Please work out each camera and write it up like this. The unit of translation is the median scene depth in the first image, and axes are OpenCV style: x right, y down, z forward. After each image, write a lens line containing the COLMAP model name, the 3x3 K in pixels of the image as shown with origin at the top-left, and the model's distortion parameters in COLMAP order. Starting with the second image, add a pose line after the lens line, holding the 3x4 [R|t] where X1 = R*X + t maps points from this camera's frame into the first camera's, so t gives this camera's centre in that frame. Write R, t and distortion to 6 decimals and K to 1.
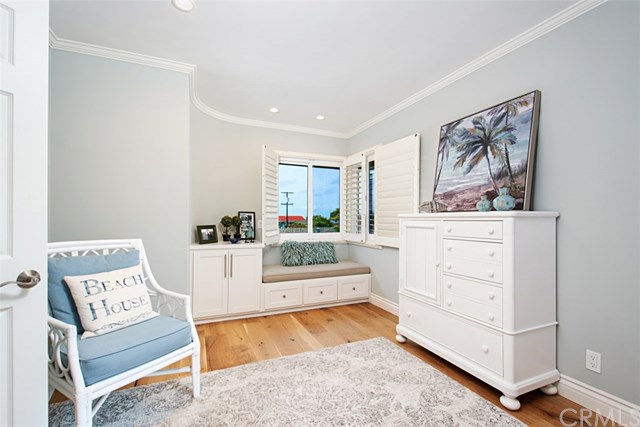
lens RADIAL K [[282.8, 0, 323.4], [0, 282.8, 215.8], [0, 0, 1]] dist [-0.018426, 0.000057]
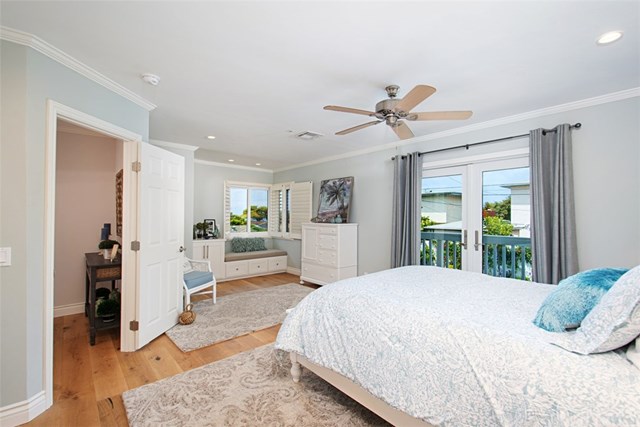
lens RADIAL K [[293.2, 0, 321.6], [0, 293.2, 214.1], [0, 0, 1]] dist [-0.000074, -0.000005]
pose [[0.958421, 0.004196, 0.285326, -0.204291], [-0.005632, 0.999975, 0.004211, -0.078483], [-0.285301, -0.005643, 0.958421, -1.095697]]
